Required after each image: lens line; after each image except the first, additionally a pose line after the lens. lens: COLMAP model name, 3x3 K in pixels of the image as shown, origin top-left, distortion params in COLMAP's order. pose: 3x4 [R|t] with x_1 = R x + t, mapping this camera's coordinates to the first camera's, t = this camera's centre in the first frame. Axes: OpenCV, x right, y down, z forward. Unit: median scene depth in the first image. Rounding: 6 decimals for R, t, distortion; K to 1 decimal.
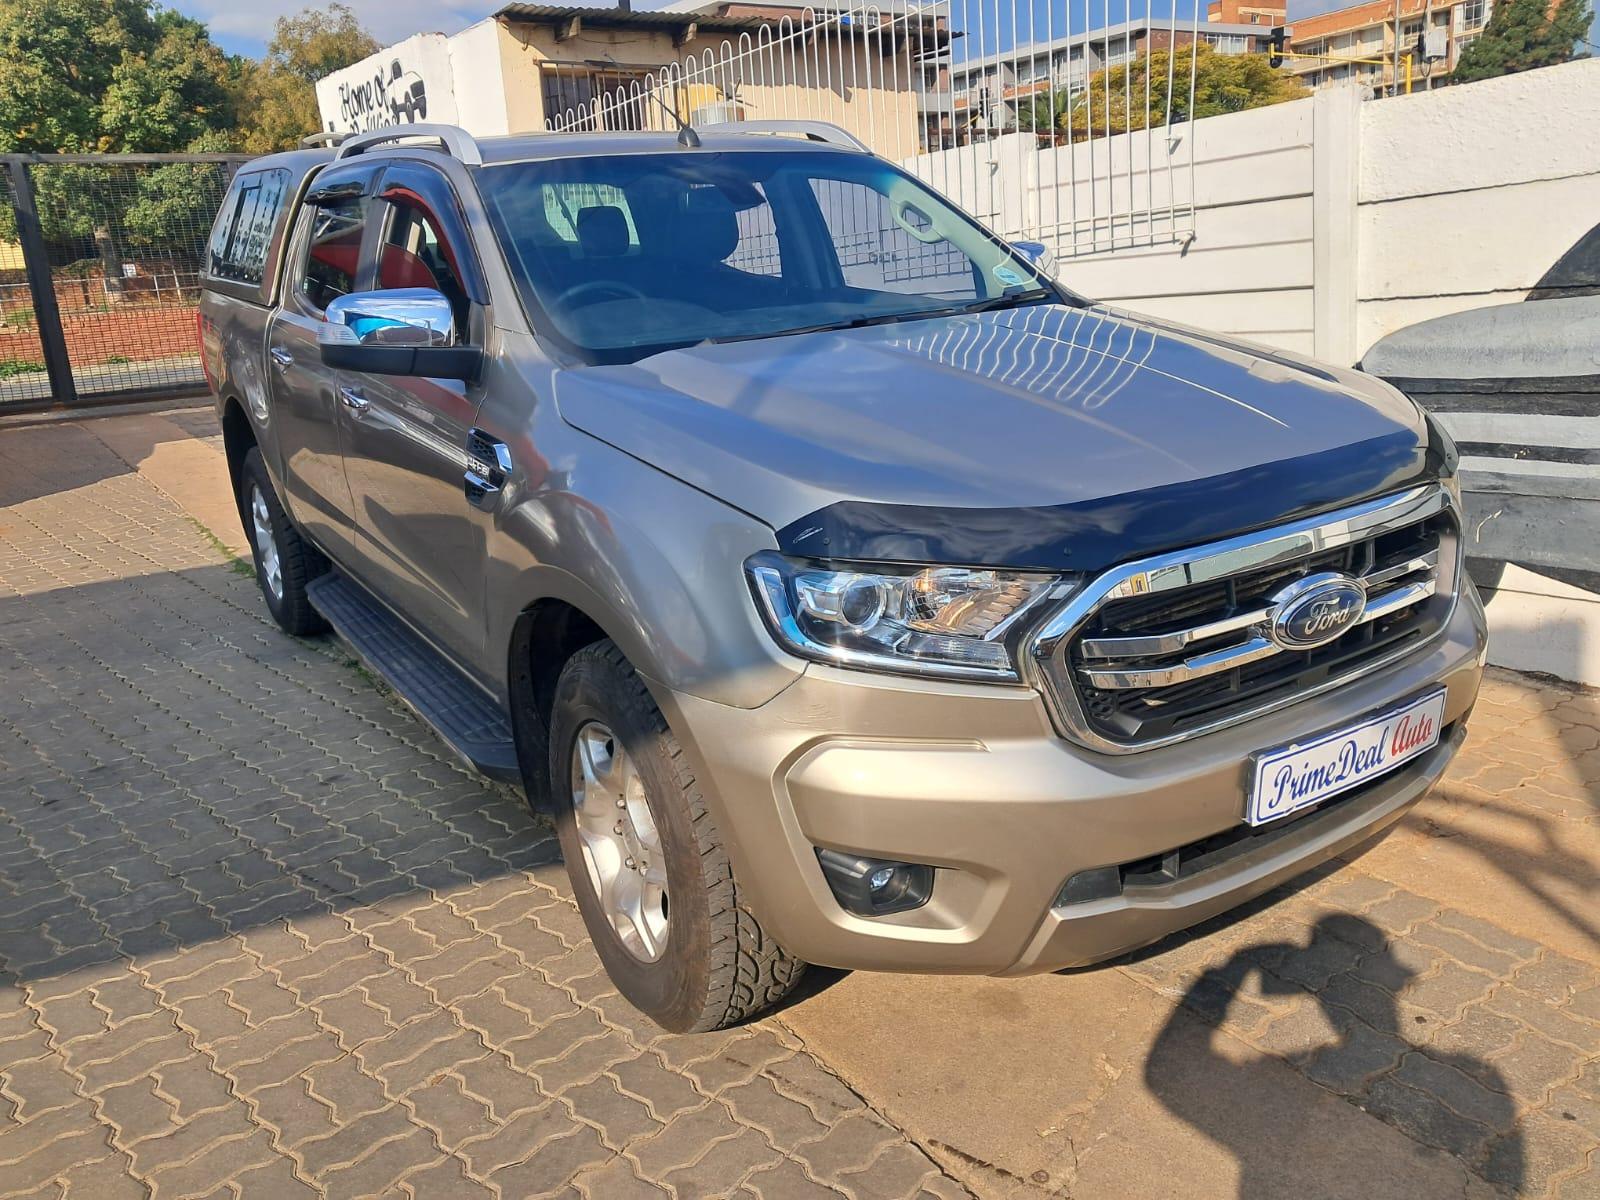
lens RADIAL K [[1261.0, 0, 810.8], [0, 1261.0, 595.9], [0, 0, 1]] dist [0.012113, -0.001283]
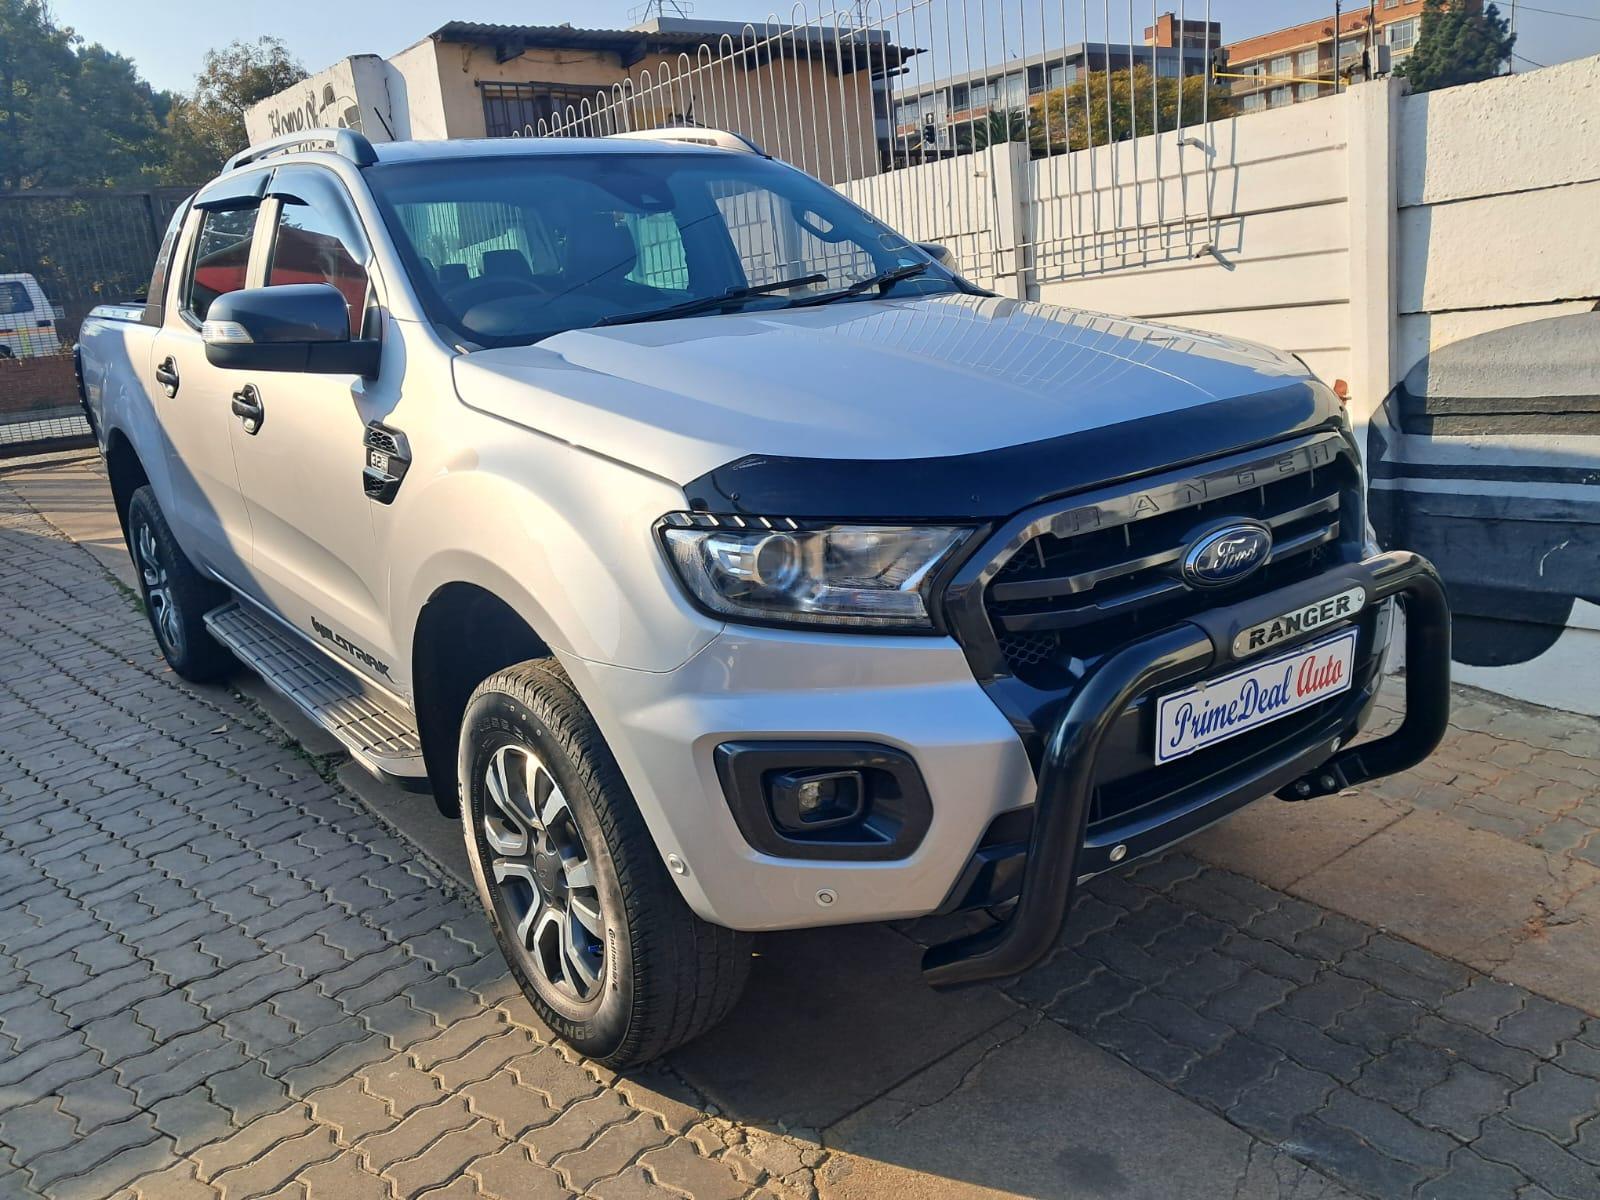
lens RADIAL K [[1261.0, 0, 814.5], [0, 1261.0, 612.2], [0, 0, 1]] dist [0.012113, -0.001283]
pose [[0.998848, -0.029563, 0.037797, -0.011741], [0.029882, 0.999522, -0.007894, -0.009617], [-0.037546, 0.009015, 0.999254, 0.042356]]
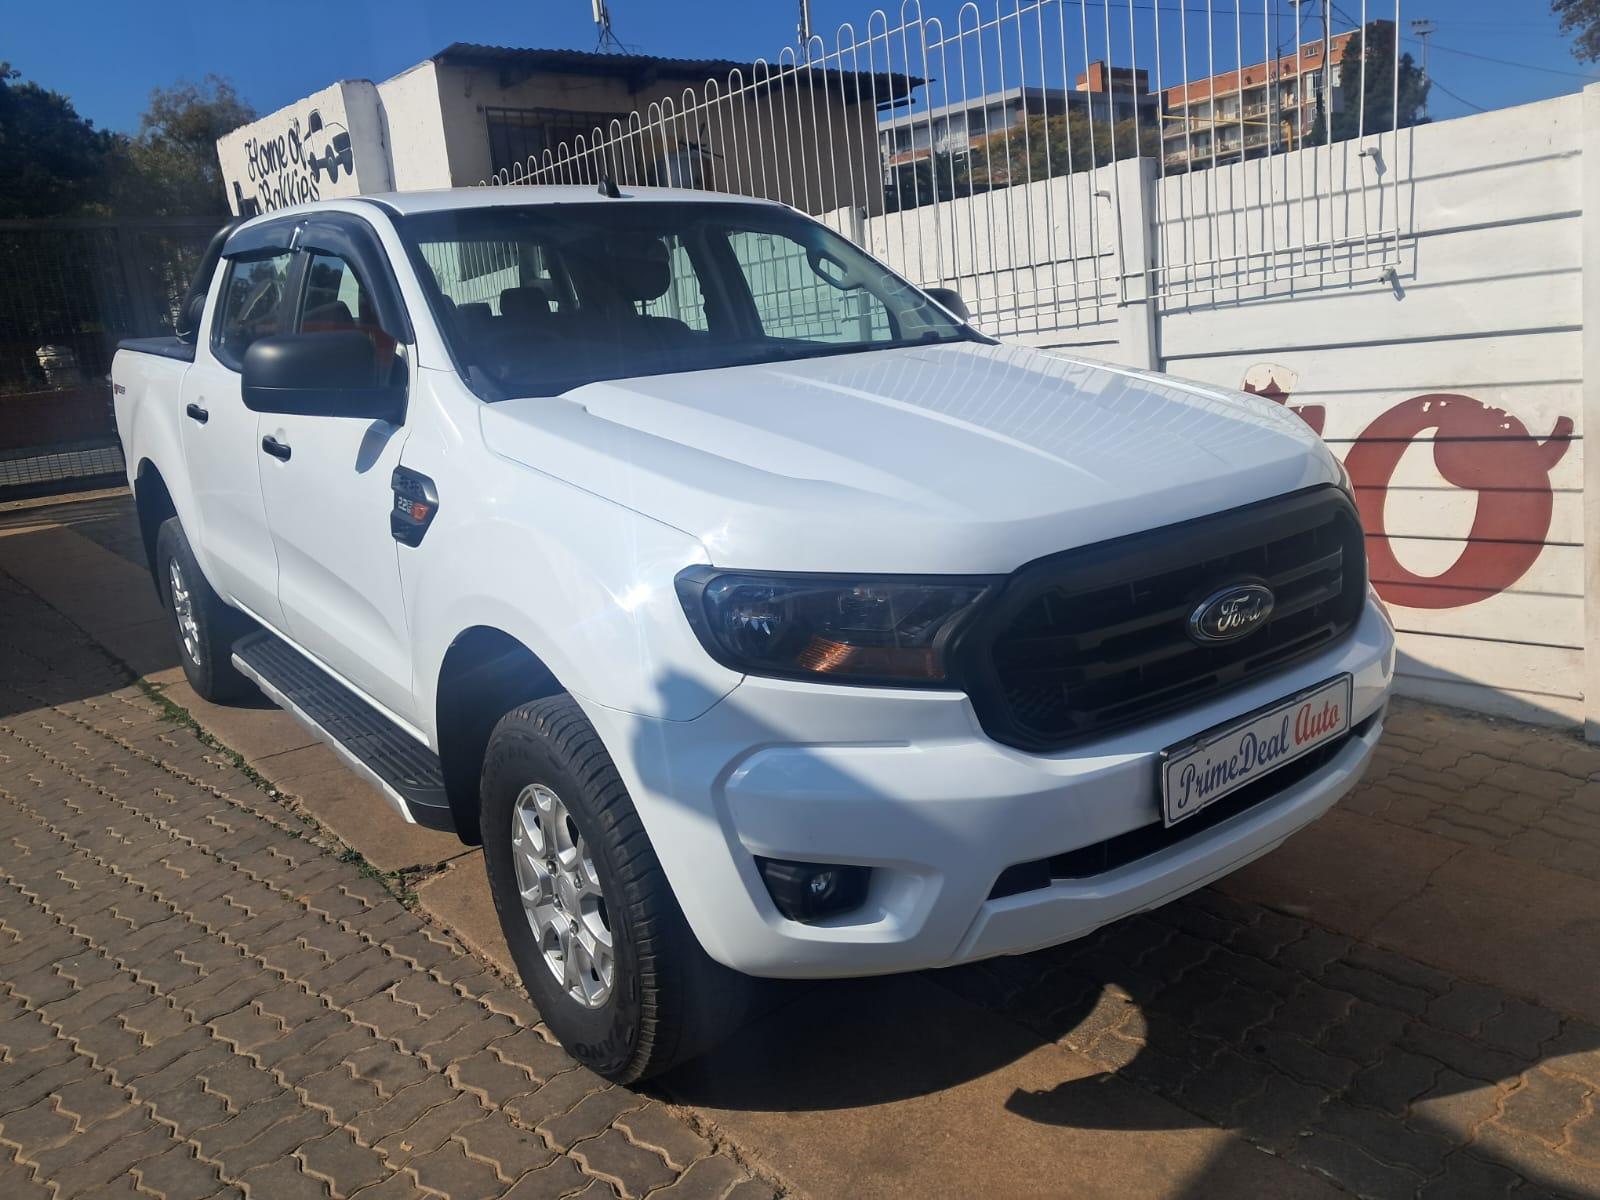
lens RADIAL K [[1261.0, 0, 812.4], [0, 1261.0, 583.0], [0, 0, 1]] dist [0.012113, -0.001283]
pose [[0.995707, -0.040132, 0.083413, -0.066044], [0.044912, 0.997406, -0.056247, -0.023826], [-0.080940, 0.059752, 0.994926, 0.100546]]
